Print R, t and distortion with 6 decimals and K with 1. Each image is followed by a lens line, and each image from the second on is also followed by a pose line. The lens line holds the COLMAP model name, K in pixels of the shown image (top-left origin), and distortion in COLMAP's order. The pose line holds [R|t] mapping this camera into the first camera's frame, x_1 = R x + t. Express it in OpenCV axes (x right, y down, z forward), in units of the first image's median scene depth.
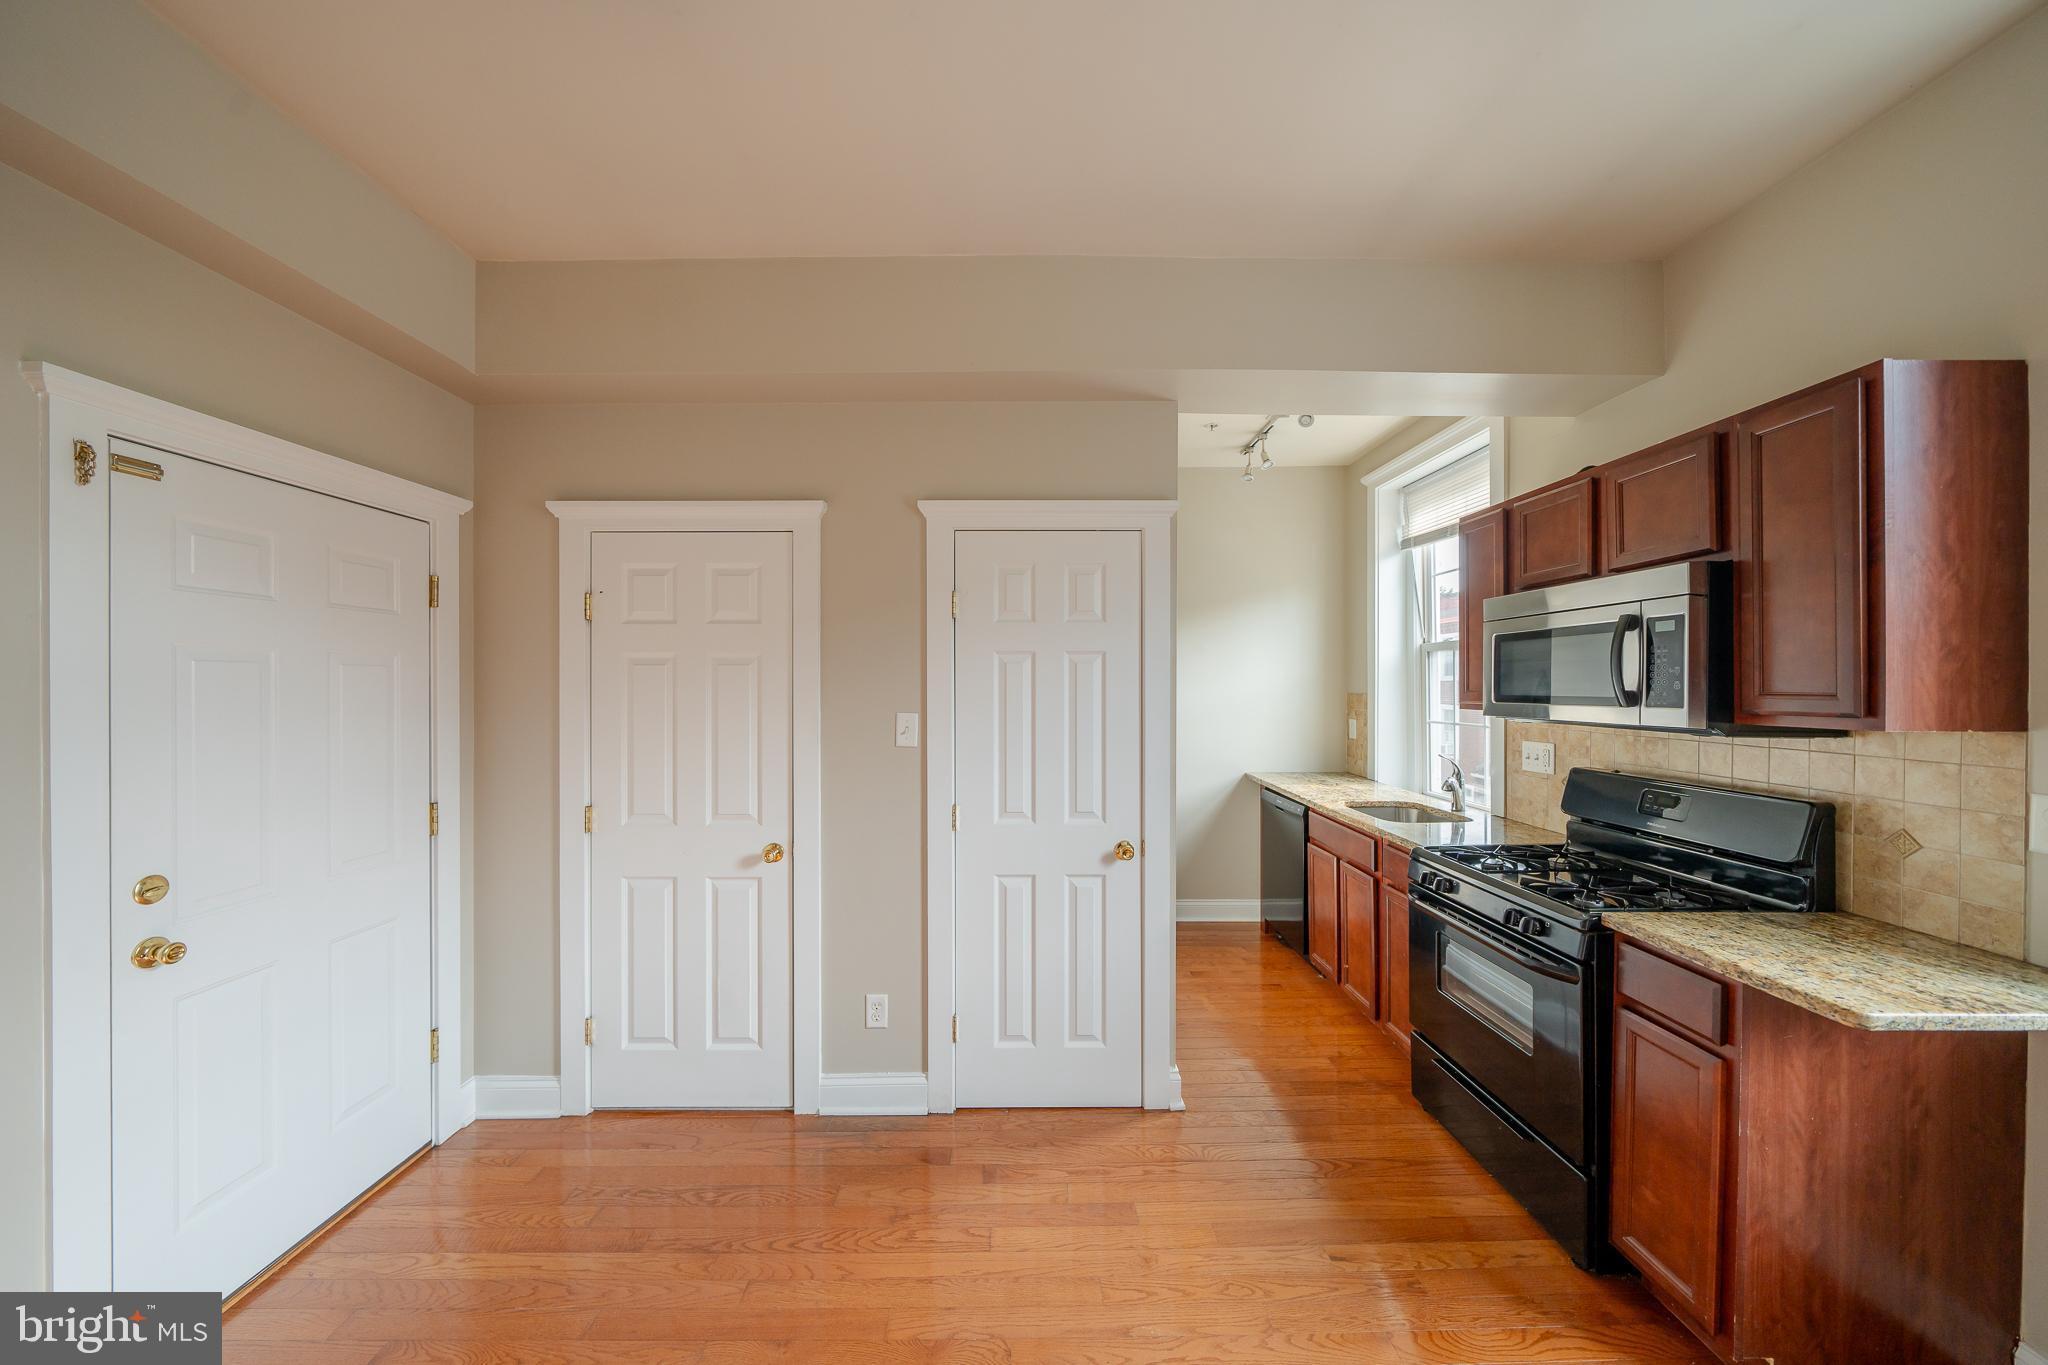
lens RADIAL K [[710.5, 0, 1036.9], [0, 710.5, 684.9], [0, 0, 1]] dist [-0.005204, -0.000307]
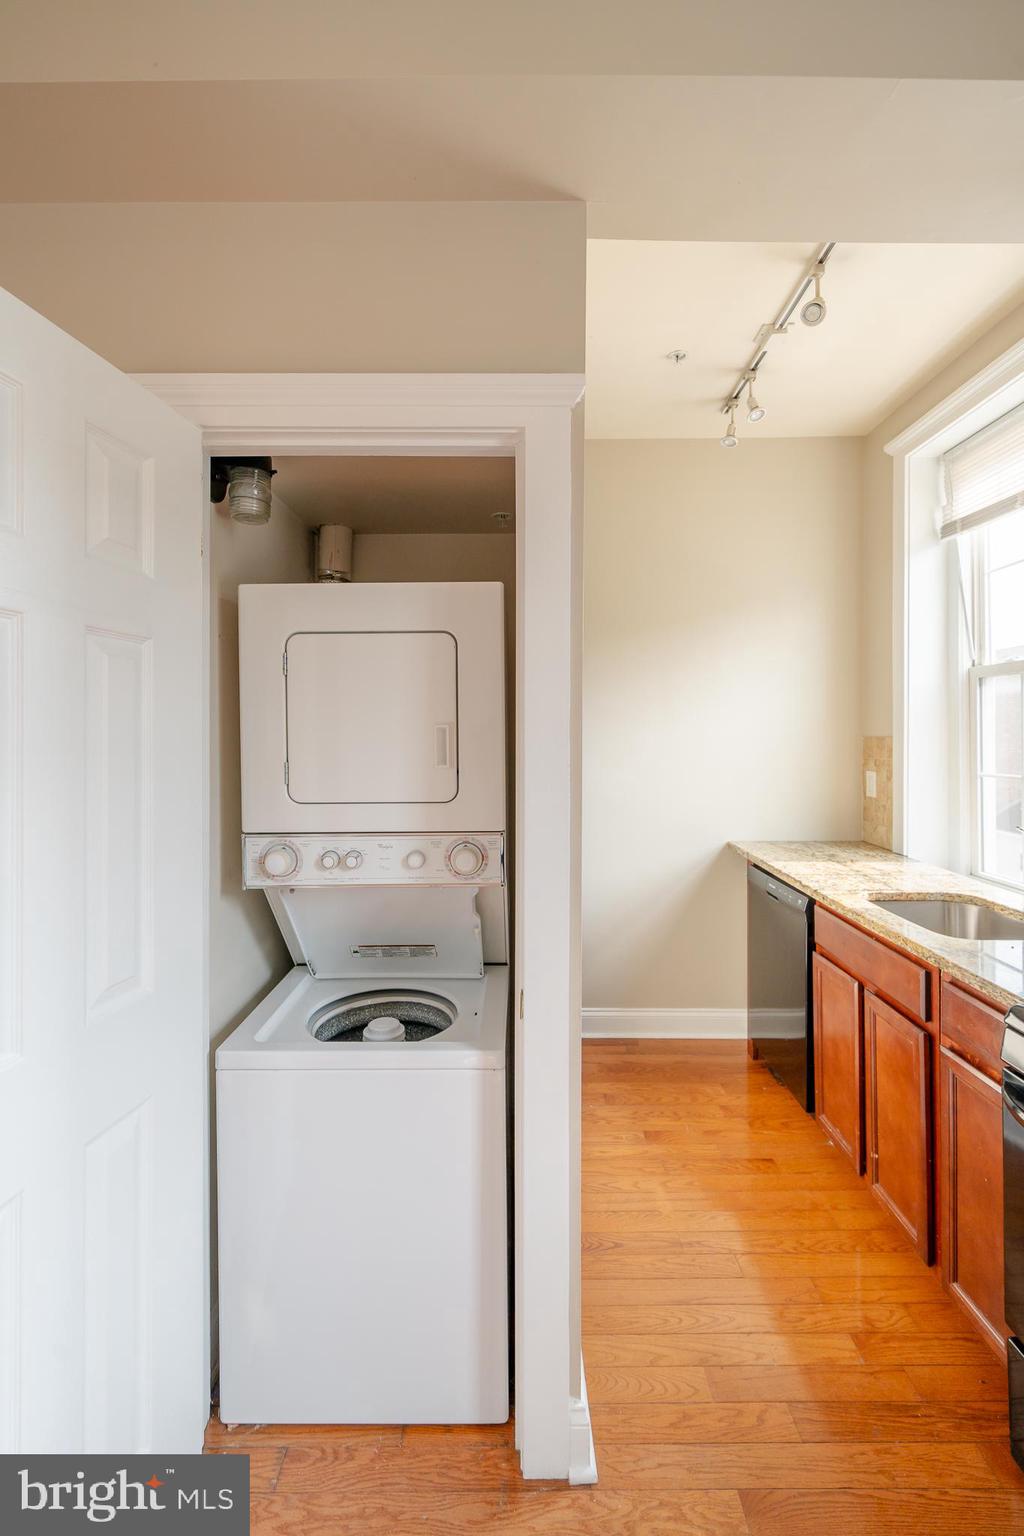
lens RADIAL K [[686.2, 0, 529.1], [0, 686.2, 734.0], [0, 0, 1]] dist [0.004230, 0.000420]
pose [[0.999829, 0.001080, -0.018442, 0.172361], [-0.001107, 0.999998, -0.001440, 0.018586], [0.018440, 0.001460, 0.999829, 0.477749]]
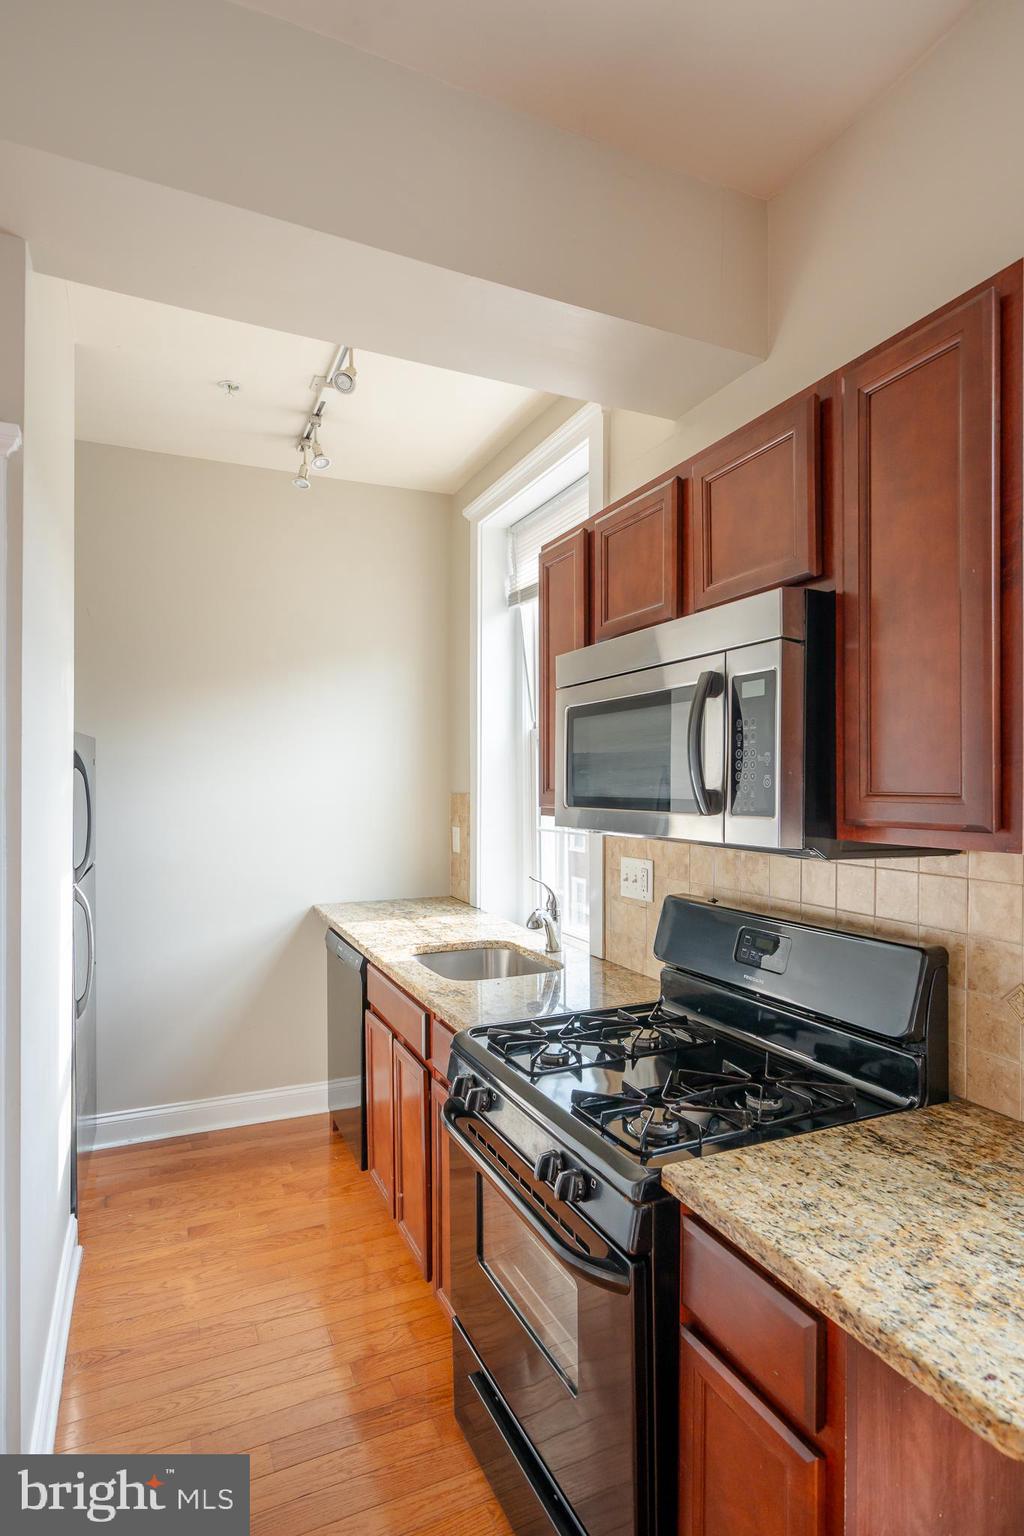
lens RADIAL K [[802.6, 0, 528.8], [0, 802.6, 783.6], [0, 0, 1]] dist [0.005803, 0.001325]
pose [[0.919247, 0.000979, 0.393681, 0.318387], [-0.001191, 0.999999, 0.000293, 0.002201], [-0.393680, -0.000738, 0.919247, 0.315856]]
